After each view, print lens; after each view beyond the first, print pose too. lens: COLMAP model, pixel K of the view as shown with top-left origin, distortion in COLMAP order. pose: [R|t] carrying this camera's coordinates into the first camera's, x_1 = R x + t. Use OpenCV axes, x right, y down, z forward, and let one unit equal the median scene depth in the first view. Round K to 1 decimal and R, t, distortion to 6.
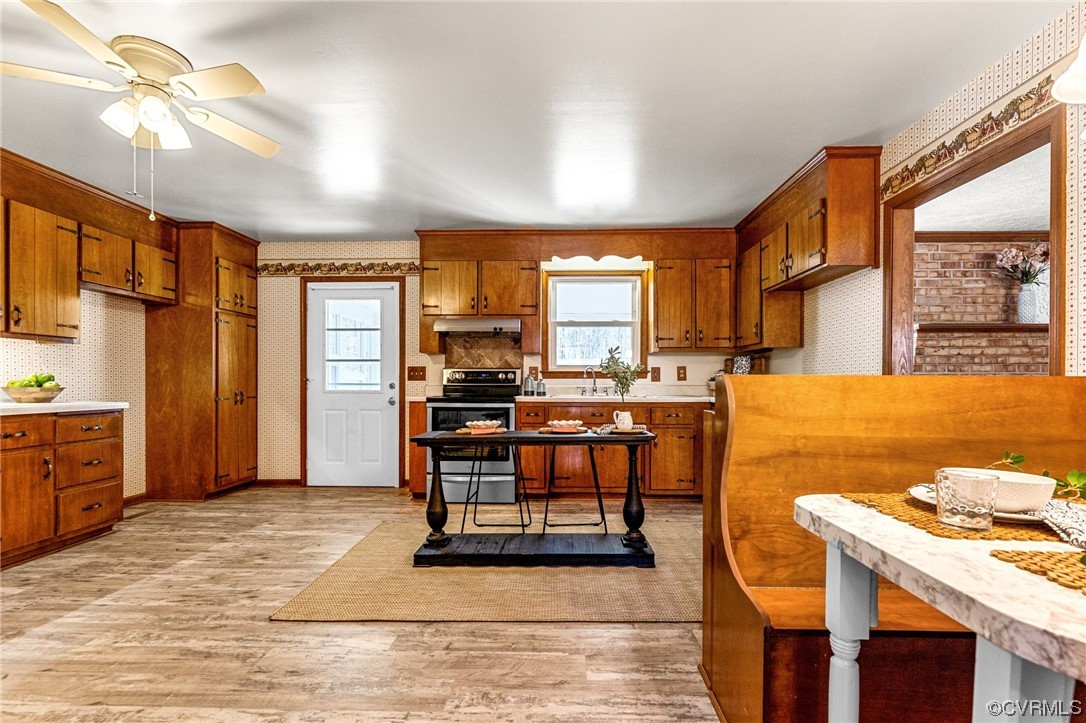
lens RADIAL K [[482.8, 0, 540.7], [0, 482.8, 388.2], [0, 0, 1]] dist [-0.001946, 0.000304]
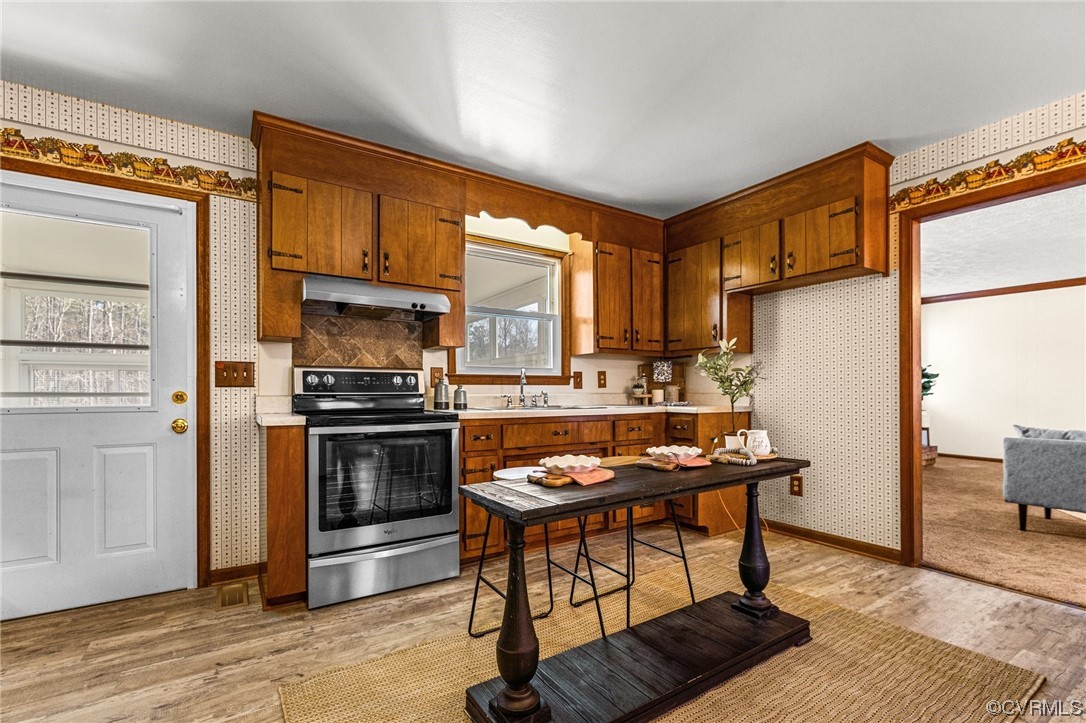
lens RADIAL K [[482.8, 0, 540.8], [0, 482.8, 393.0], [0, 0, 1]] dist [-0.001946, 0.000304]
pose [[0.821356, -0.005346, 0.570392, -0.310037], [0.008979, 0.999953, -0.003558, -0.004150], [-0.570346, 0.008044, 0.821365, 0.376088]]
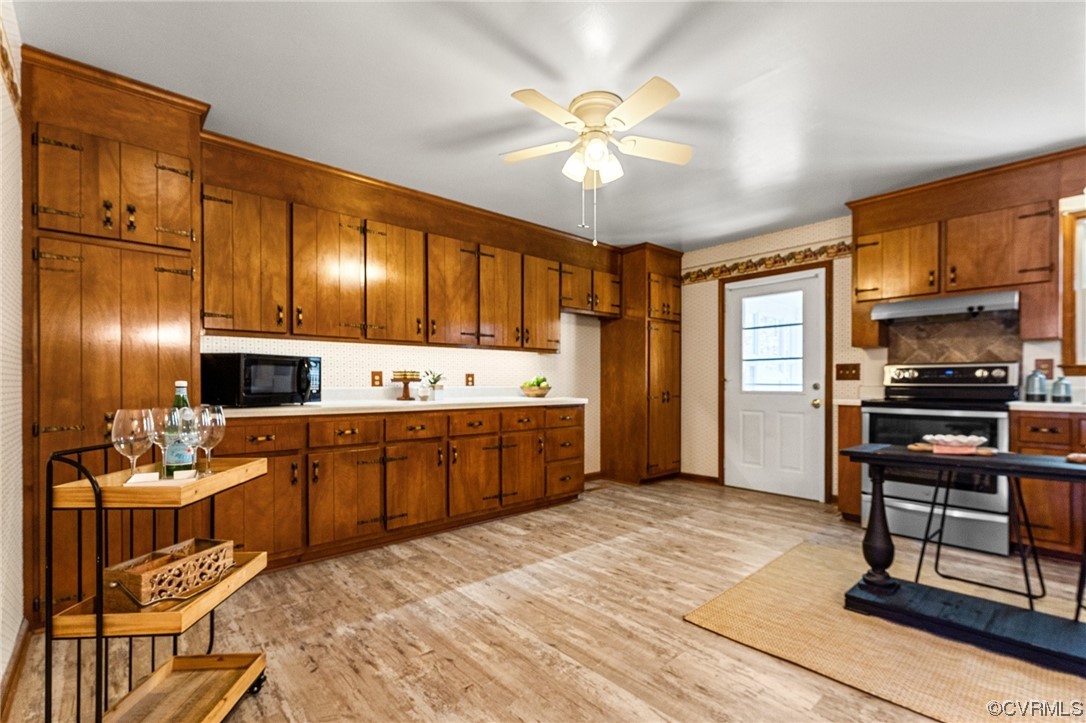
lens RADIAL K [[482.8, 0, 555.1], [0, 482.8, 382.1], [0, 0, 1]] dist [-0.001946, 0.000304]
pose [[0.700604, -0.002729, -0.713545, -0.014415], [-0.006886, 0.999920, -0.010585, -0.000172], [0.713517, 0.012330, 0.700530, 0.046568]]
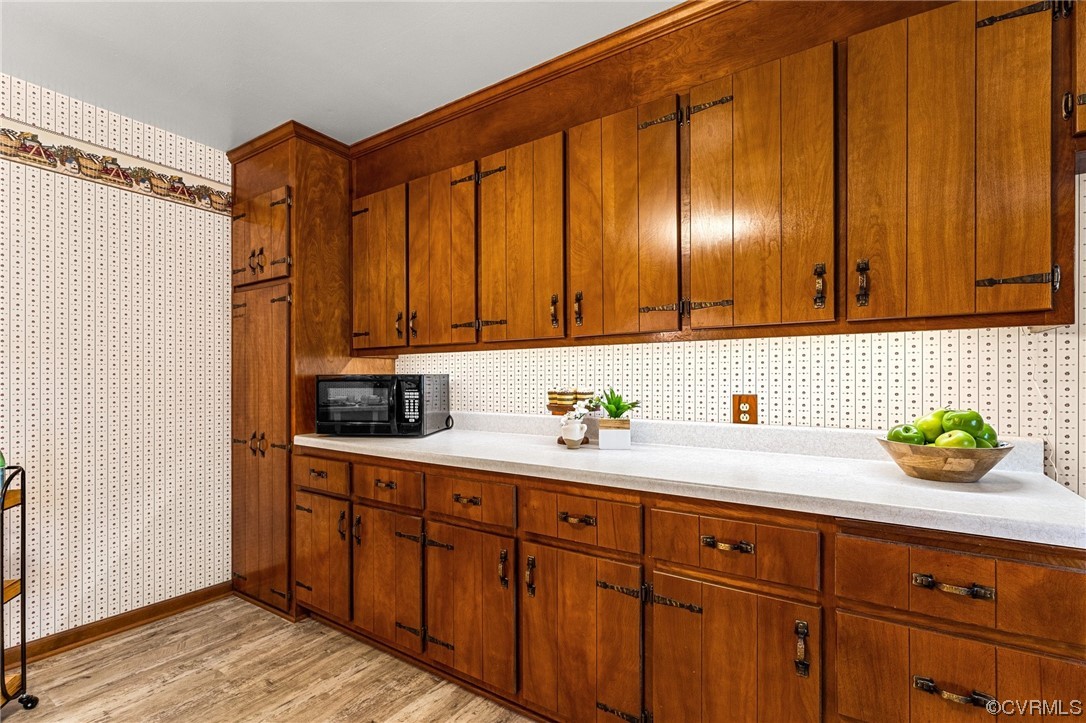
lens RADIAL K [[482.8, 0, 551.6], [0, 482.8, 385.4], [0, 0, 1]] dist [-0.001946, 0.000304]
pose [[-0.507731, 0.004667, -0.861503, -0.366148], [-0.012494, 0.999840, 0.012780, -0.037271], [0.861425, 0.017252, -0.507592, 0.658238]]
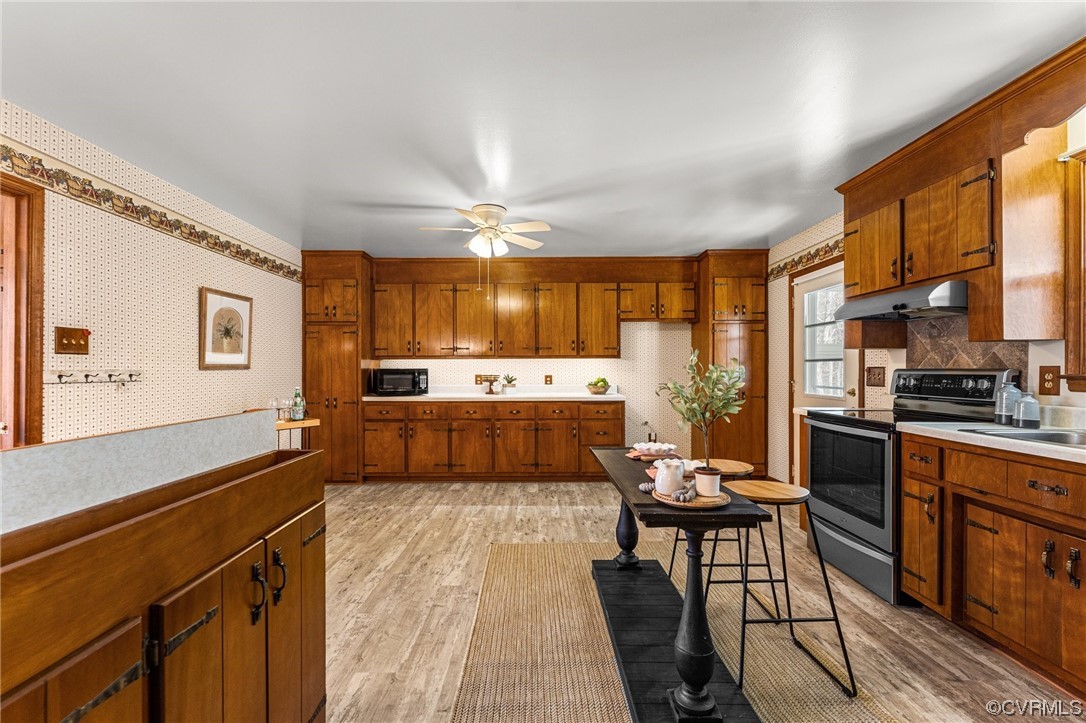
lens RADIAL K [[482.8, 0, 541.9], [0, 482.8, 365.7], [0, 0, 1]] dist [-0.001946, 0.000304]
pose [[0.046729, -0.010168, -0.998856, 0.473792], [-0.009988, 0.999893, -0.010646, -0.037365], [0.998858, 0.010475, 0.046623, 0.513430]]
